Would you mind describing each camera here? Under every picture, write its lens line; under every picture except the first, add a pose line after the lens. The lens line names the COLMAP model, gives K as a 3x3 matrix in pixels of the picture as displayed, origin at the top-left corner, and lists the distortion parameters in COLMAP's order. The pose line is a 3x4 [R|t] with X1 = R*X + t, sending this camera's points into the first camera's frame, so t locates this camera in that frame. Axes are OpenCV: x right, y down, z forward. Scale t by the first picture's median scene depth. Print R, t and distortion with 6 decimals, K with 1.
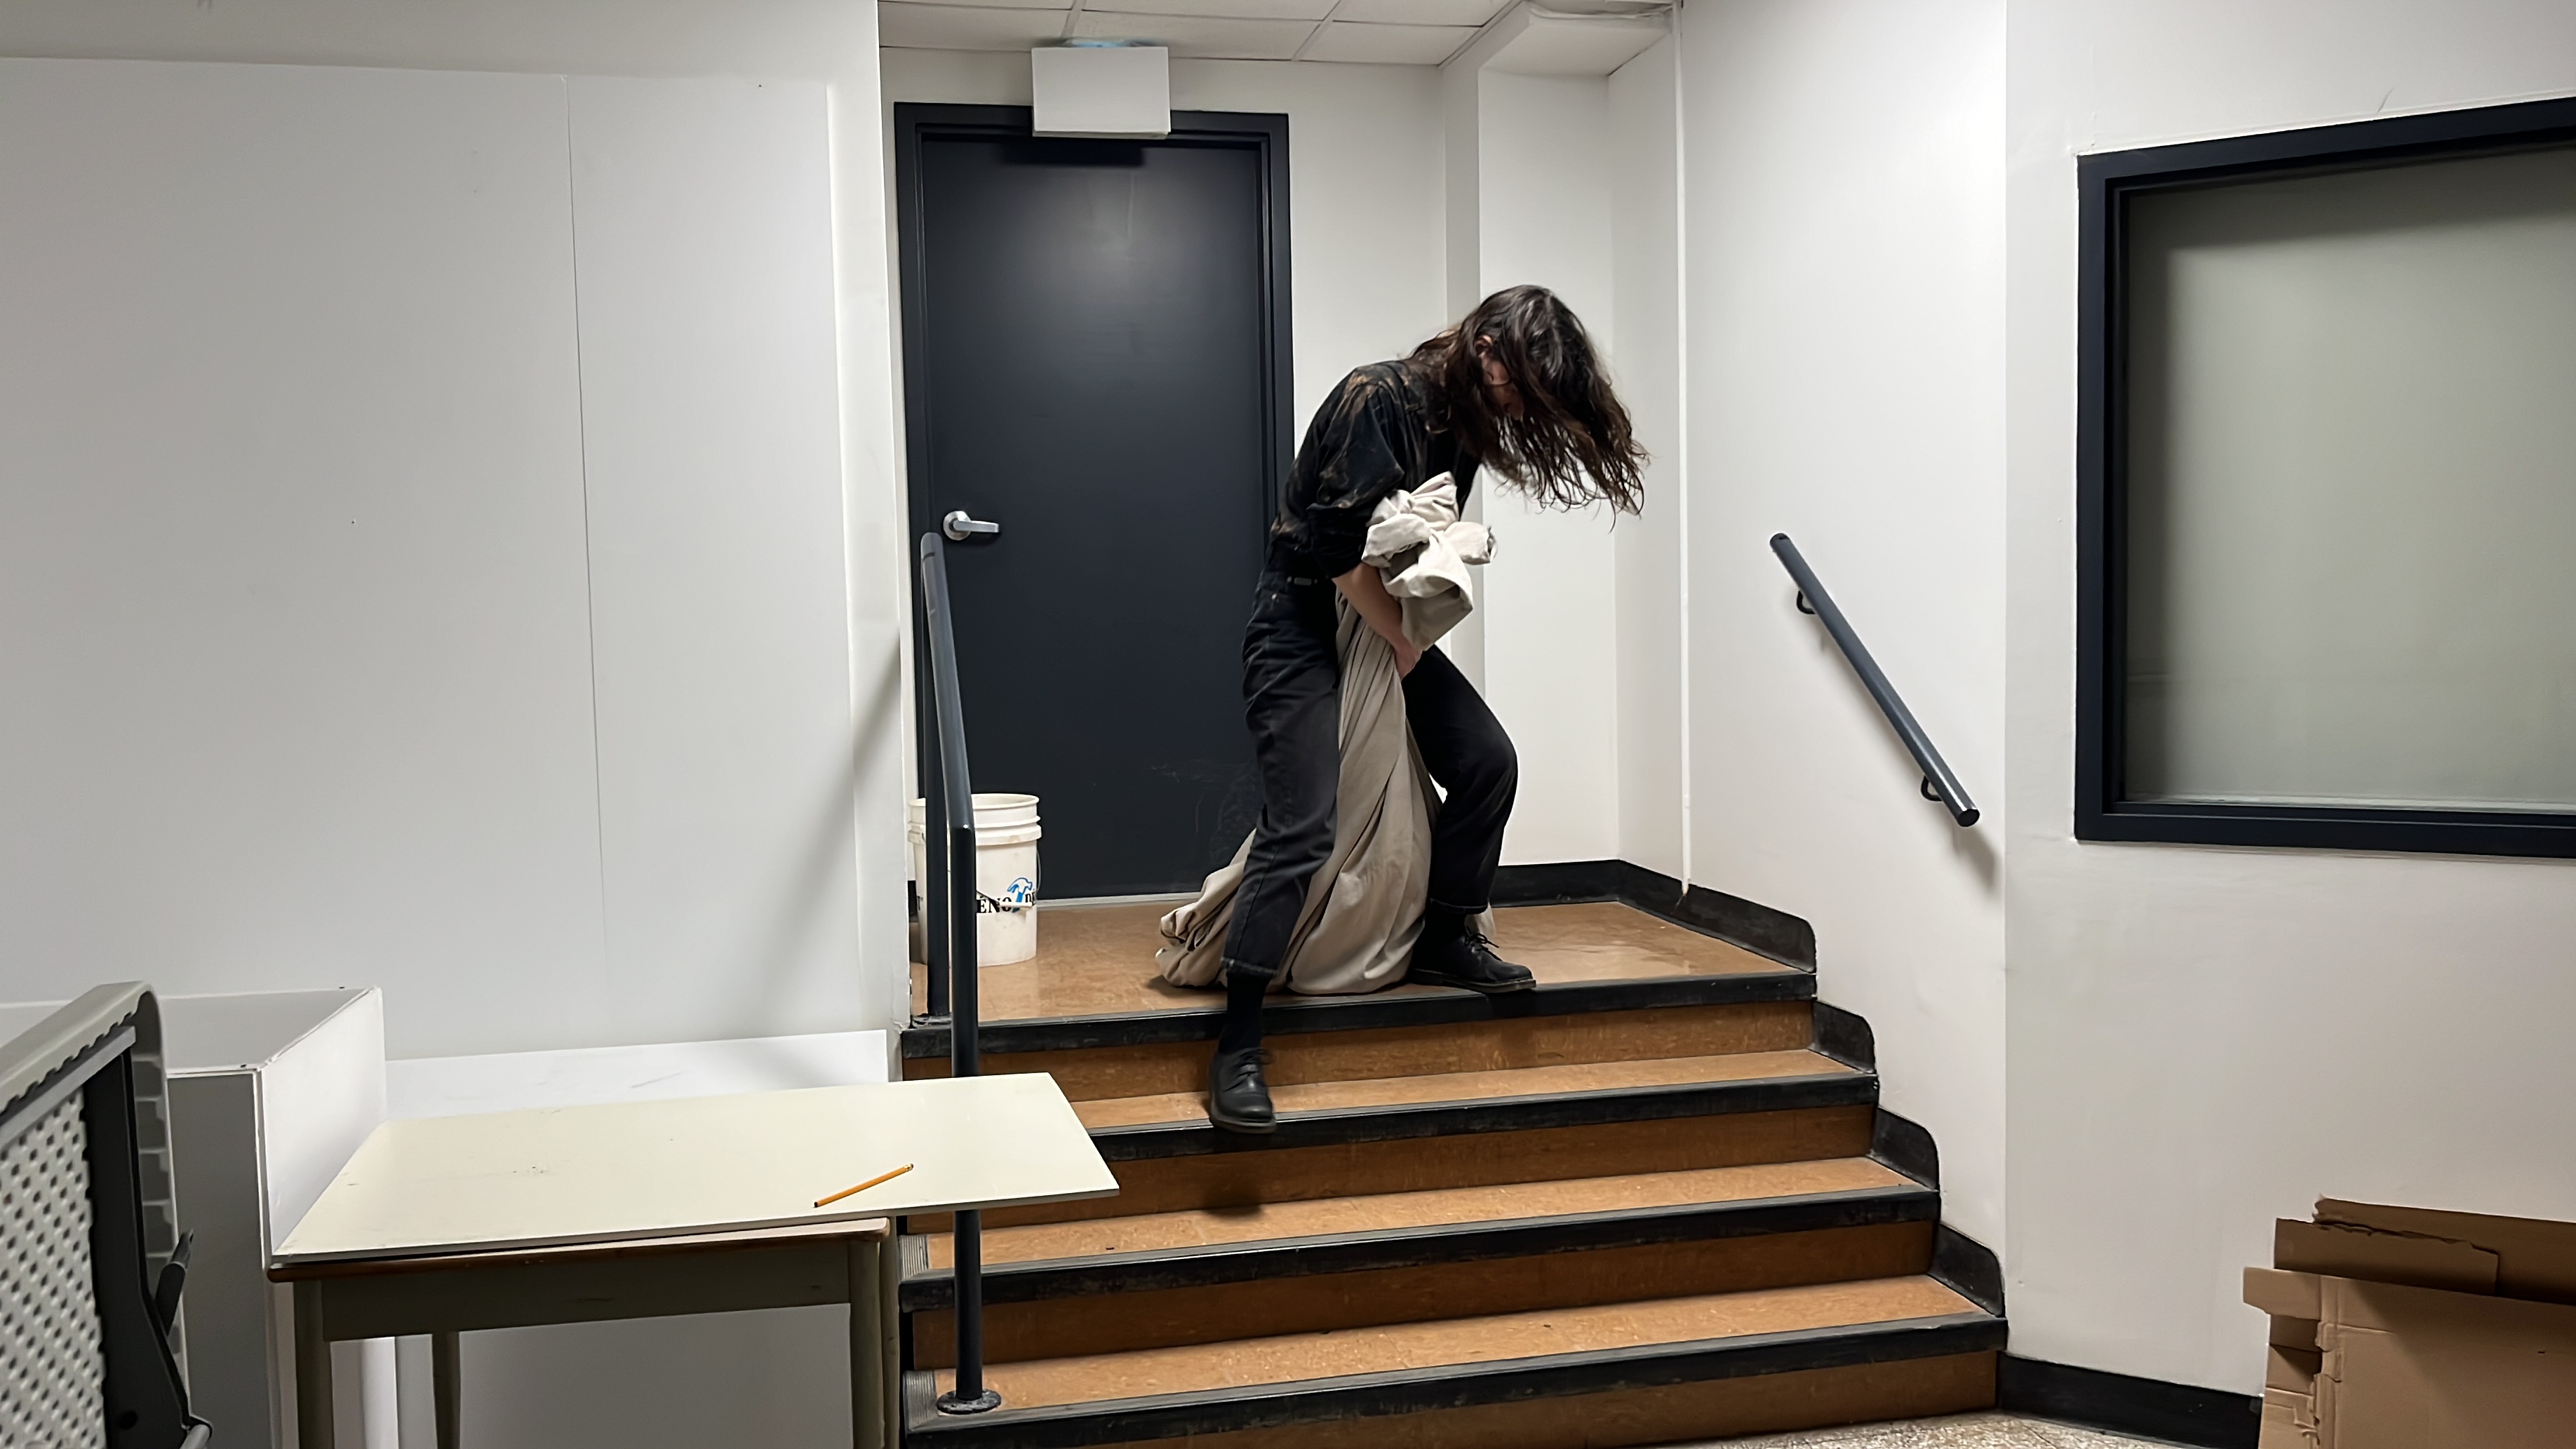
lens RADIAL K [[2265.0, 0, 1287.4], [0, 2265.0, 778.6], [0, 0, 1]] dist [-0.001041, -0.001184]
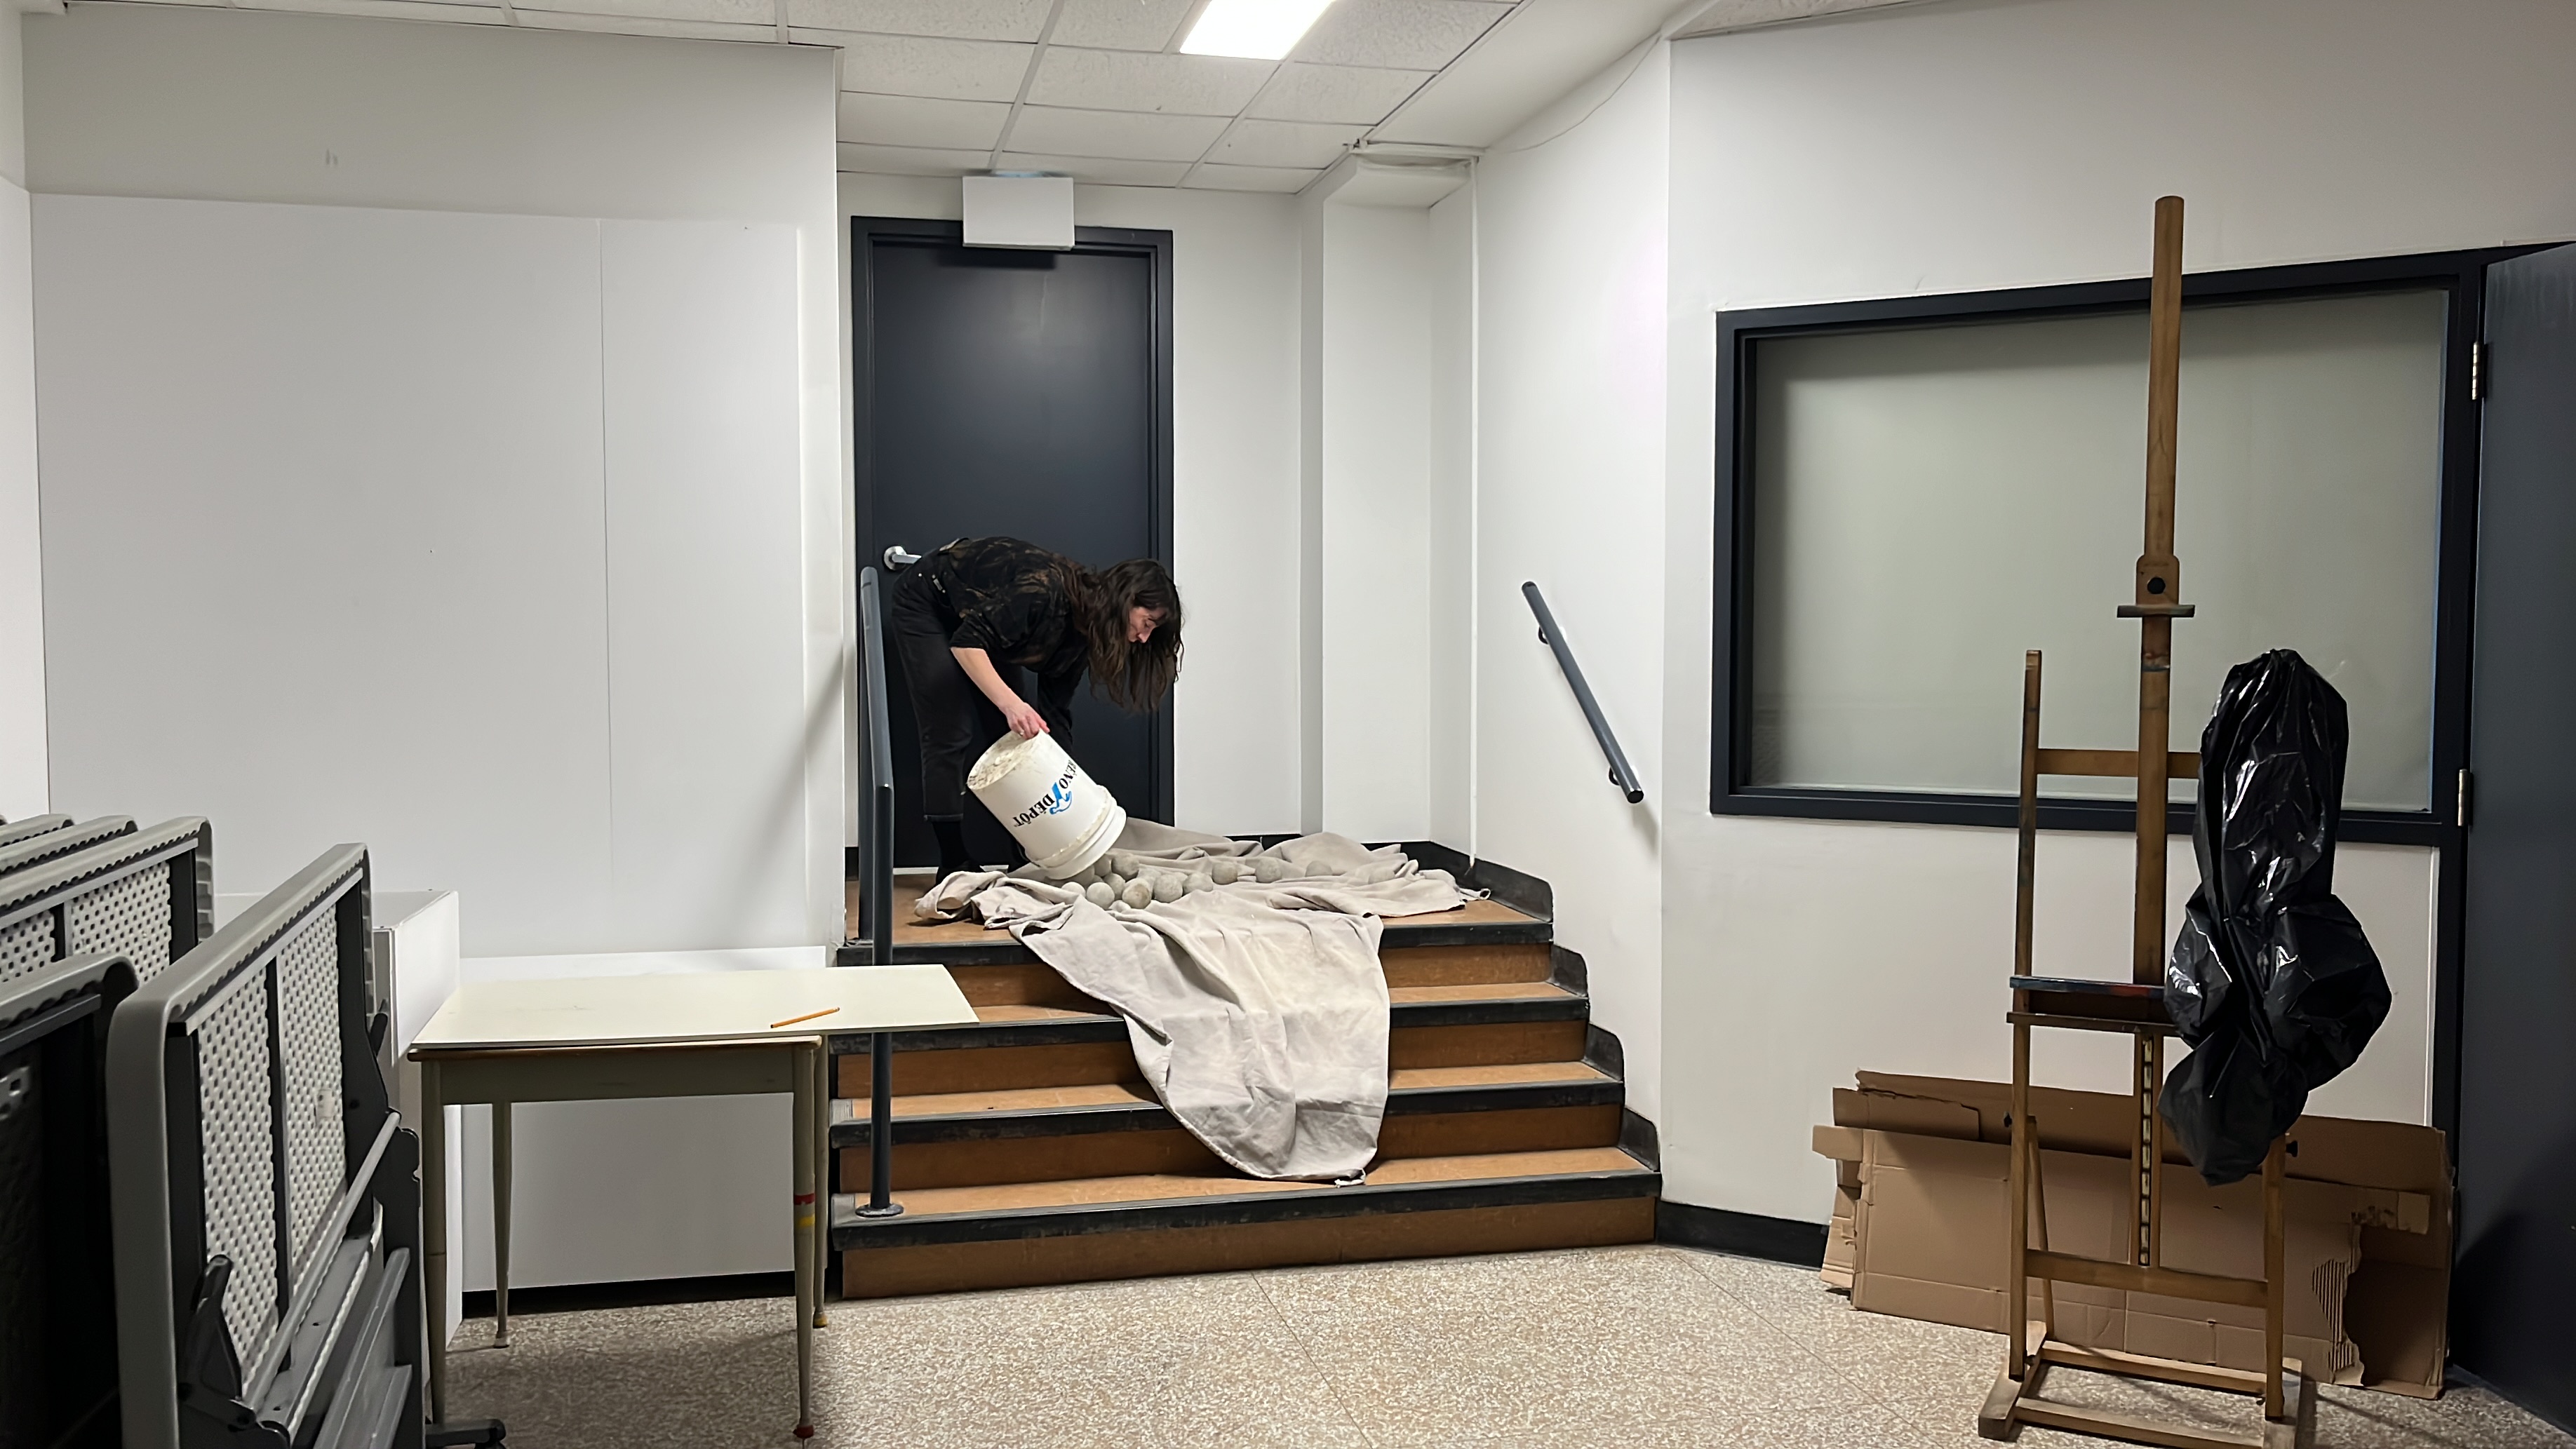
lens RADIAL K [[2274.3, 0, 1287.8], [0, 2274.3, 757.8], [0, 0, 1]] dist [0.018986, -0.000581]
pose [[0.999632, 0.019843, 0.018500, 0.068151], [-0.019475, 0.999613, -0.019853, 0.024922], [-0.018887, 0.019485, 0.999632, -0.346979]]
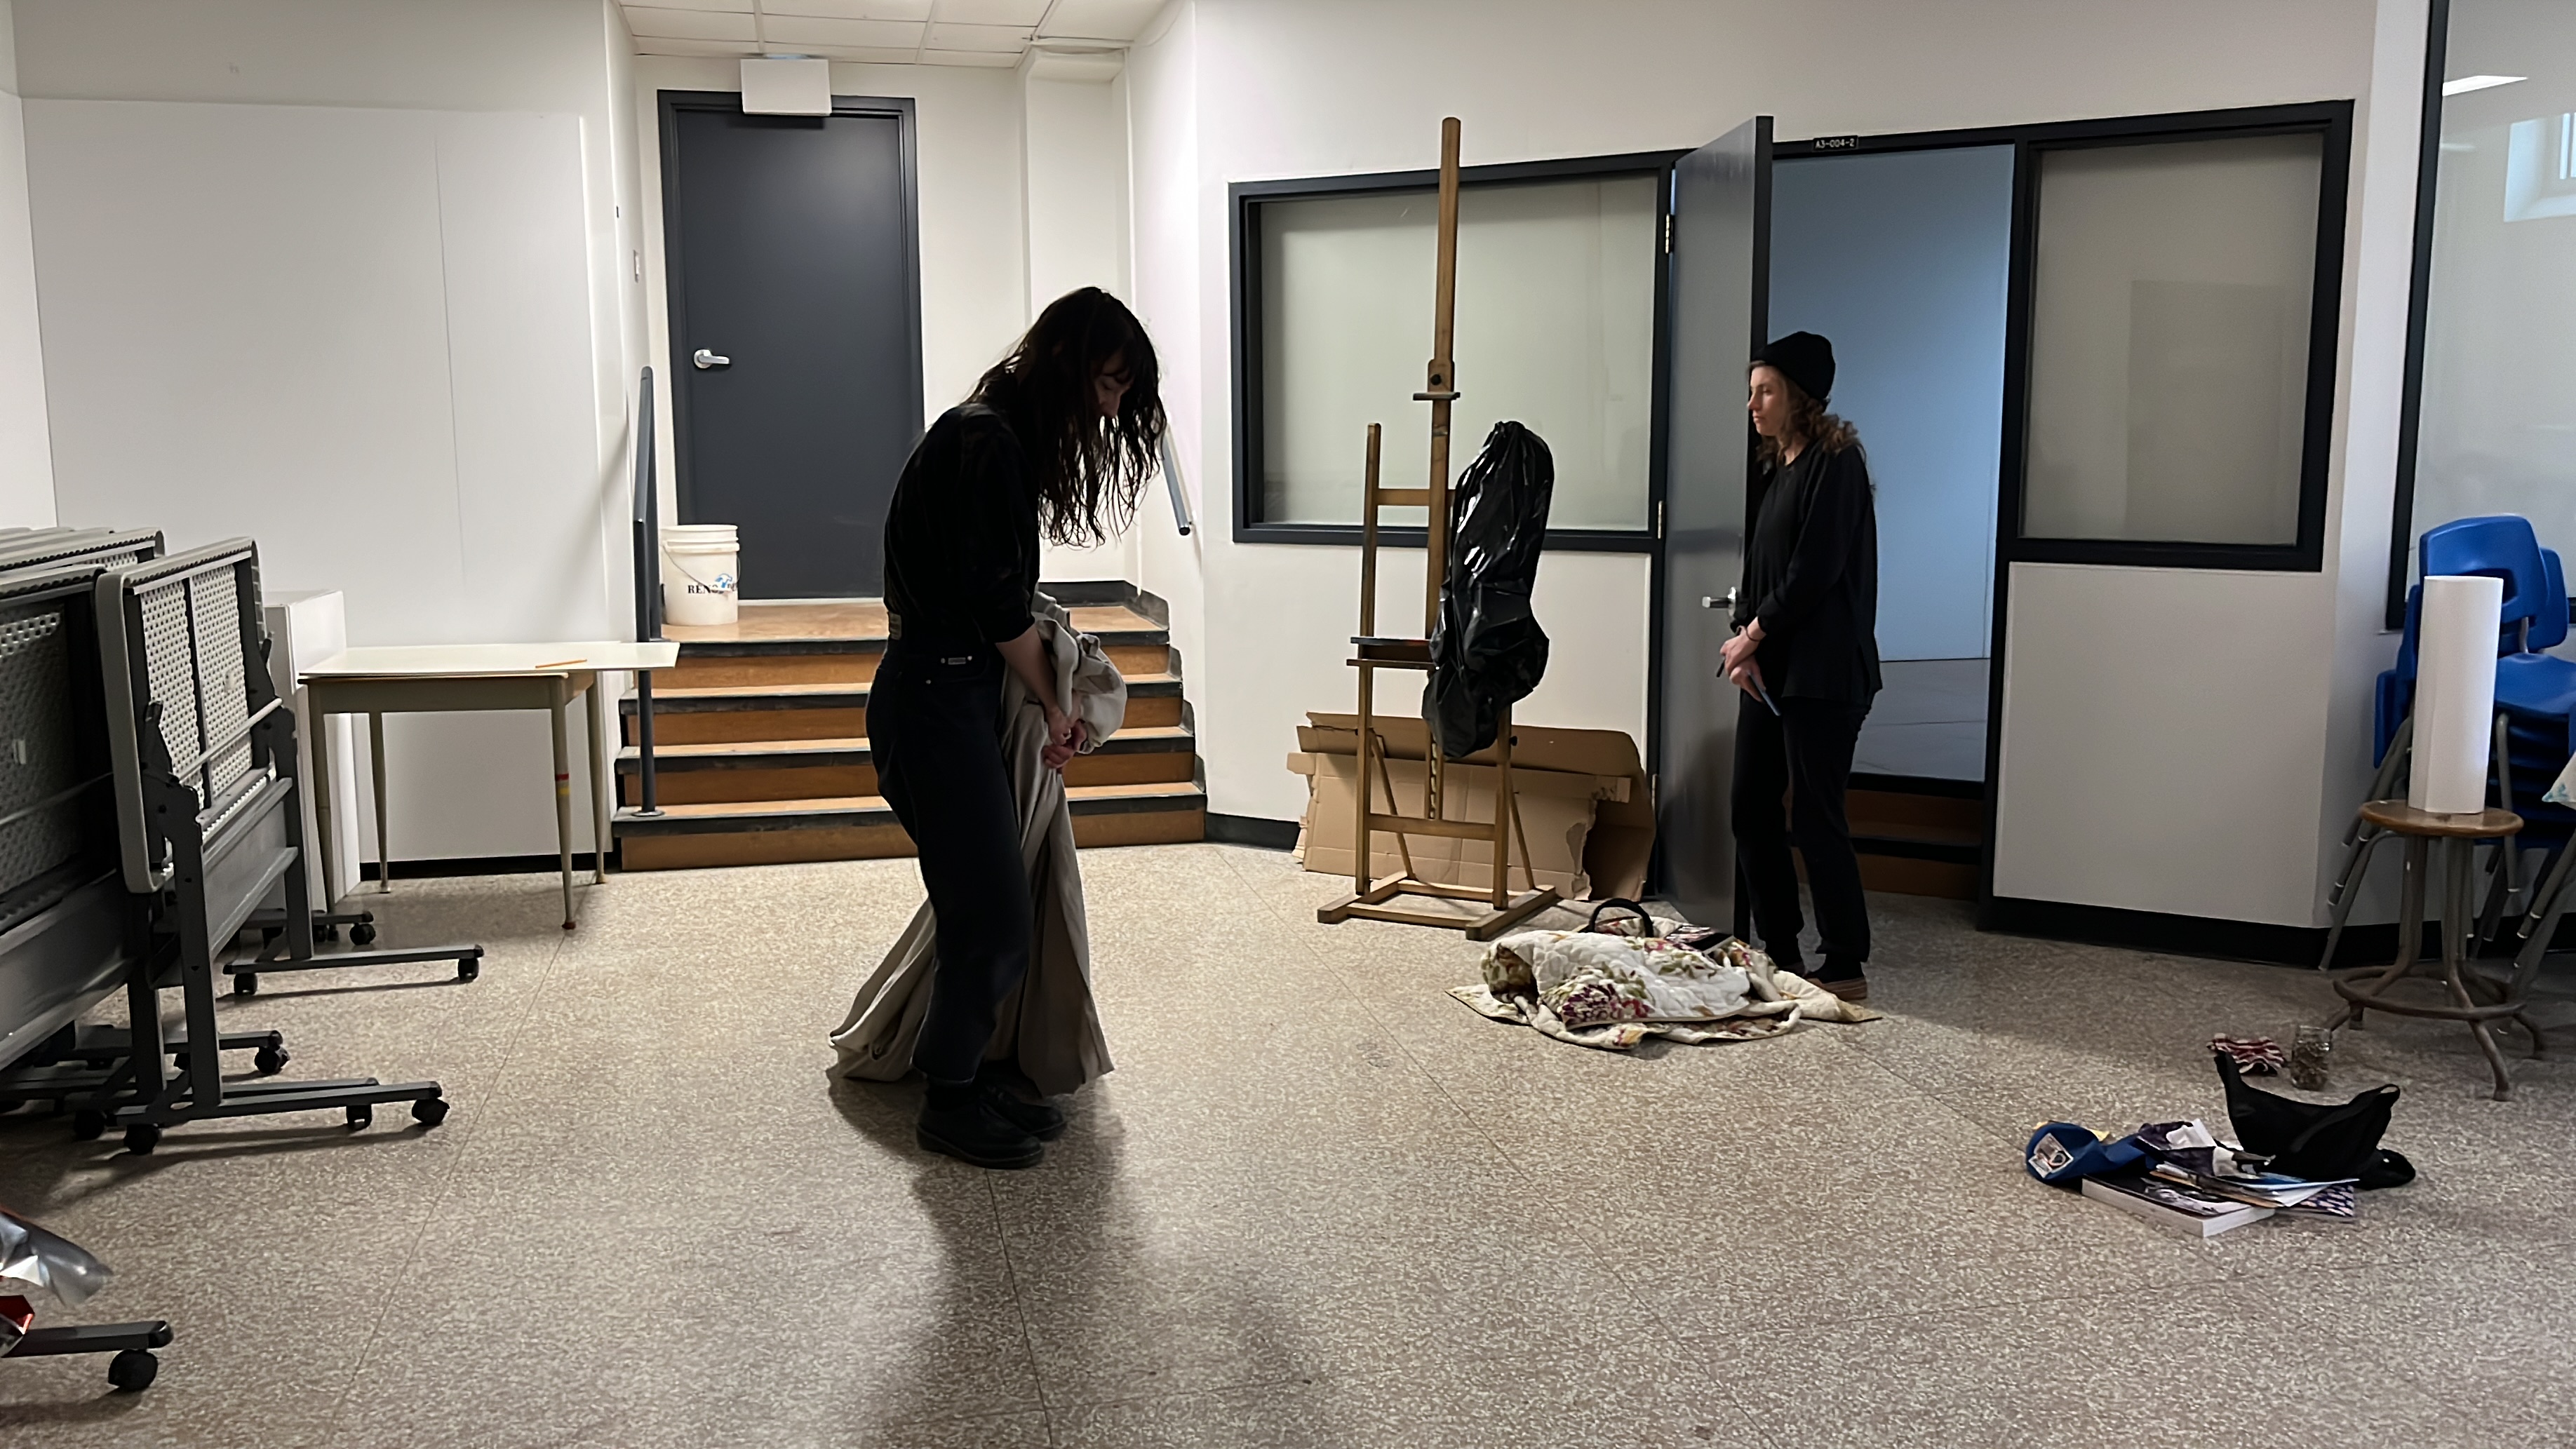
lens RADIAL K [[2266.2, 0, 1348.5], [0, 2266.2, 806.8], [0, 0, 1]] dist [0.065792, -0.123374]
pose [[0.999215, 0.011964, 0.037757, 0.368617], [-0.015255, 0.995993, 0.088118, 0.078427], [-0.036551, -0.088624, 0.995394, -0.939090]]
